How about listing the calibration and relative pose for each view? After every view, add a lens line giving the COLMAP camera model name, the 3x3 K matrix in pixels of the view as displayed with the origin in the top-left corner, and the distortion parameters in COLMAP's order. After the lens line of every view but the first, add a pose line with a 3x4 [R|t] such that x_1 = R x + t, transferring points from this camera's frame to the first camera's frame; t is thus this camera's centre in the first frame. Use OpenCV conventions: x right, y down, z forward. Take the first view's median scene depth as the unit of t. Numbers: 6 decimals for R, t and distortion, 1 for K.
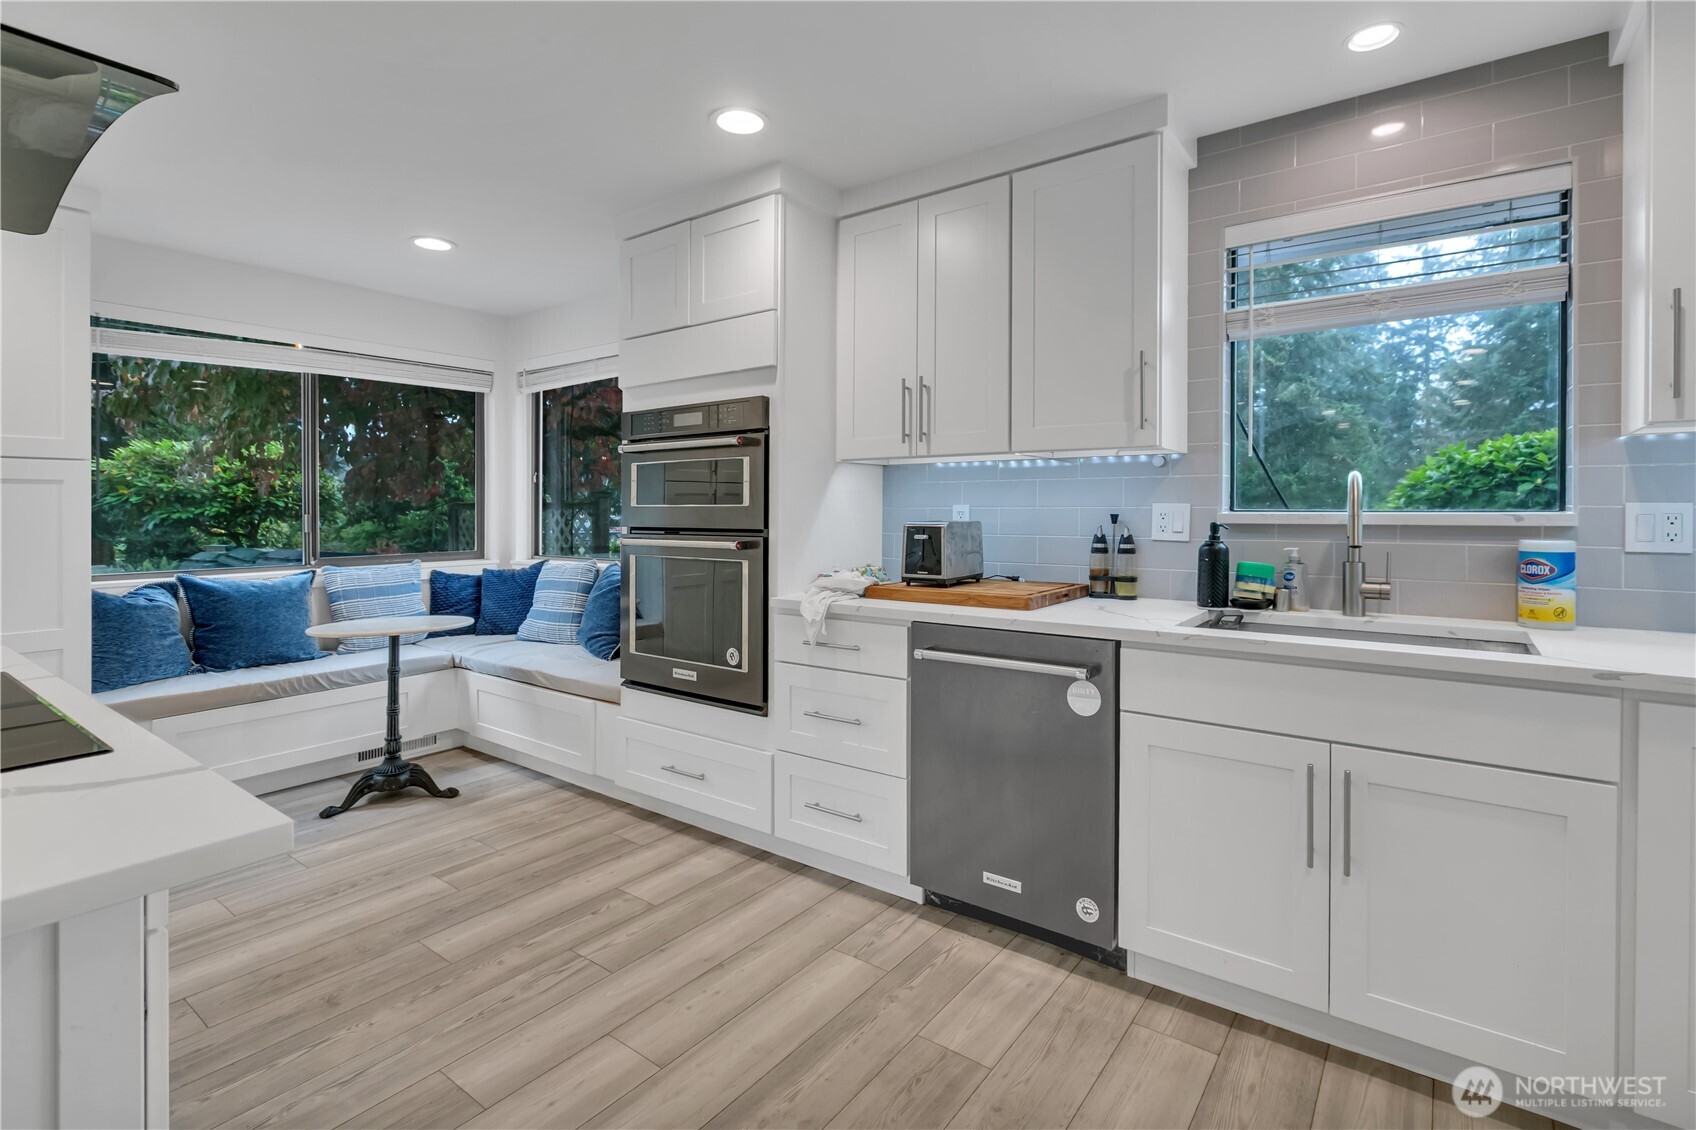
lens RADIAL K [[783.7, 0, 880.4], [0, 783.7, 528.6], [0, 0, 1]] dist [0.001132, 0.000158]
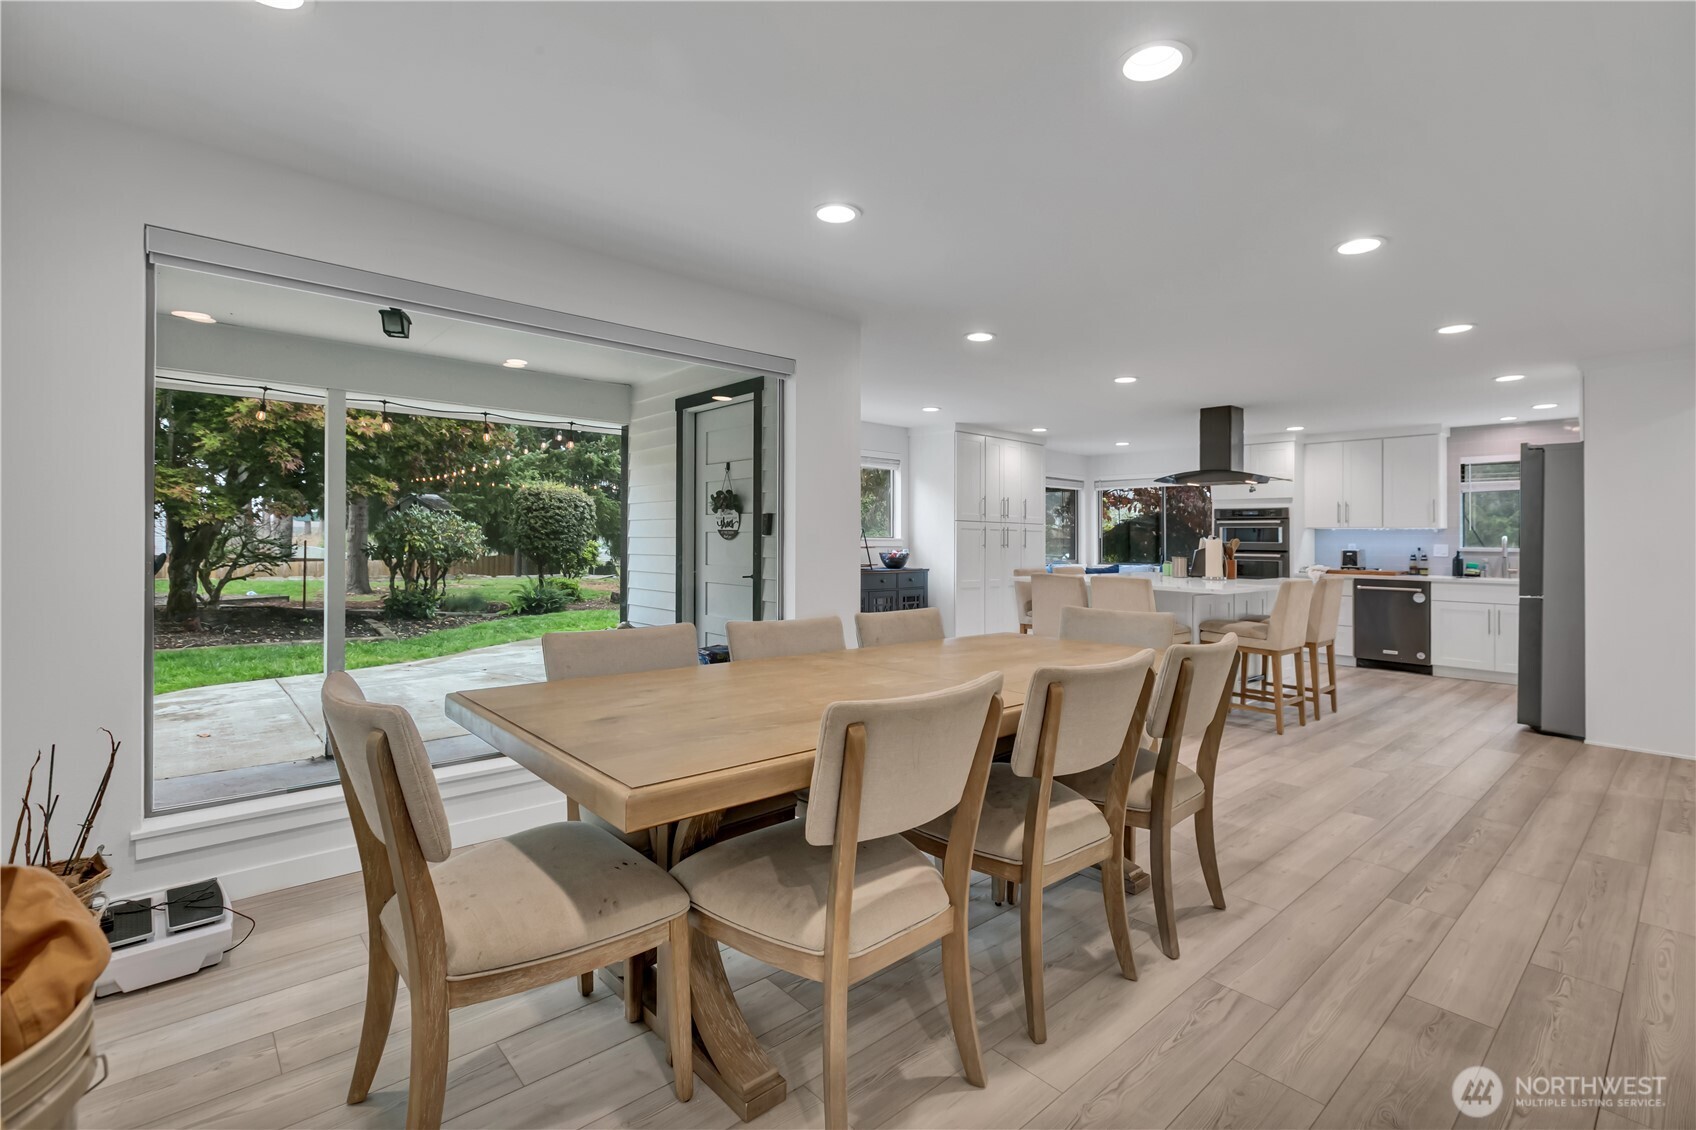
lens RADIAL K [[783.7, 0, 848.5], [0, 783.7, 536.7], [0, 0, 1]] dist [0.001132, 0.000158]
pose [[0.975958, 0.014683, -0.217466, -1.250739], [-0.021515, 0.999346, -0.029080, 0.077626], [0.216896, 0.033059, 0.975635, -2.553360]]
